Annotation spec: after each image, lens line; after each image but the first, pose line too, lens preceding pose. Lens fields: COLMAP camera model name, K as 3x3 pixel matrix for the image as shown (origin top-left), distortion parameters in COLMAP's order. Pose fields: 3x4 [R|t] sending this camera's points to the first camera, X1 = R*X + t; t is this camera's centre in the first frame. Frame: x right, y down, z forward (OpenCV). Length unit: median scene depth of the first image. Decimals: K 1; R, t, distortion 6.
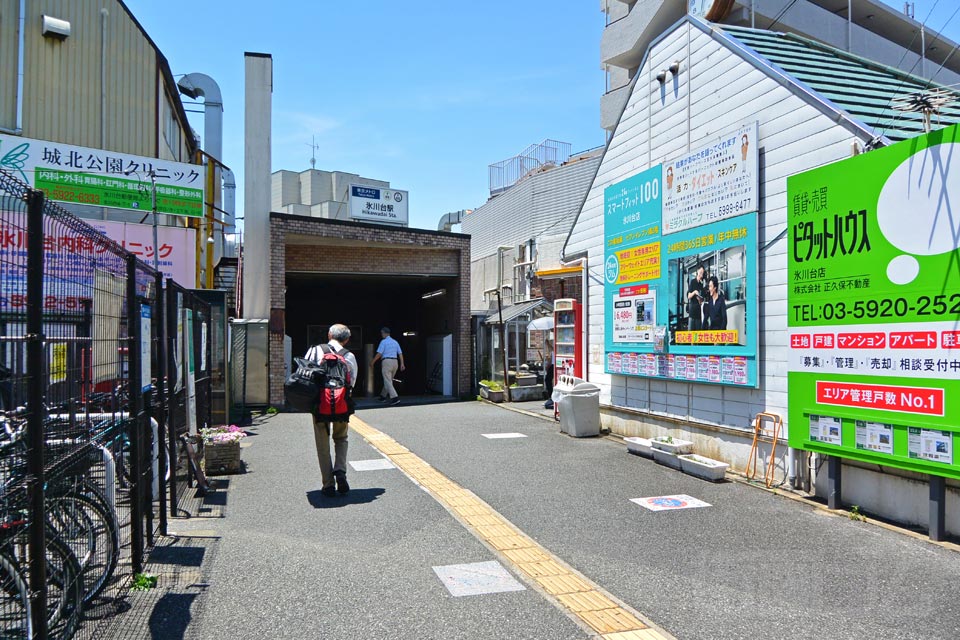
lens RADIAL K [[739.0, 0, 483.0], [0, 739.0, 341.4], [0, 0, 1]] dist [0.003162, -0.006171]
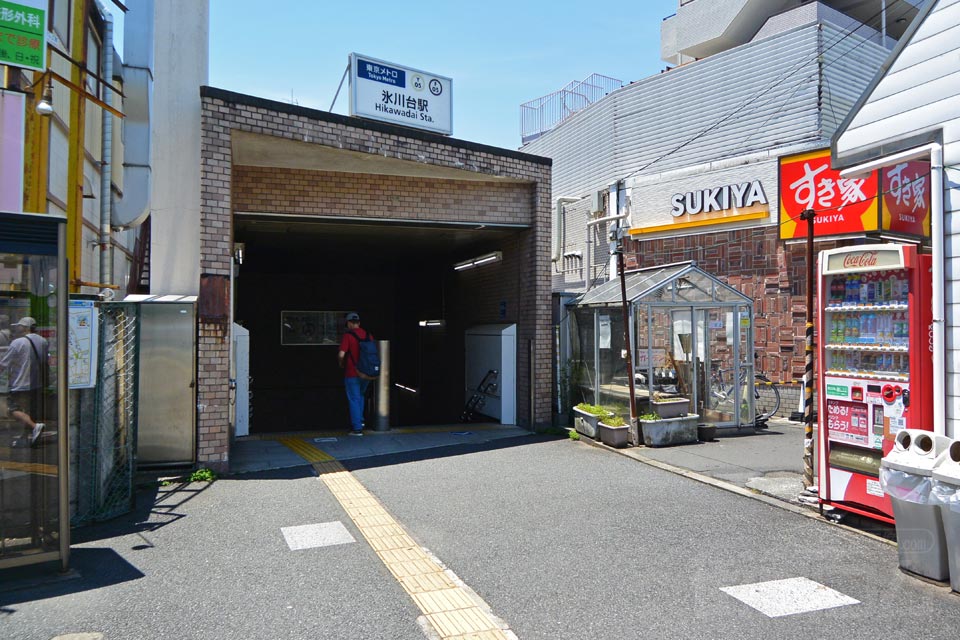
lens RADIAL K [[715.4, 0, 480.0], [0, 715.4, 320.0], [0, 0, 1]] dist [-0.010470, -0.010851]
pose [[0.999547, 0.001271, 0.030057, -0.100130], [-0.000863, 0.999907, -0.013589, -0.005779], [-0.030071, 0.013557, 0.999456, 0.458110]]
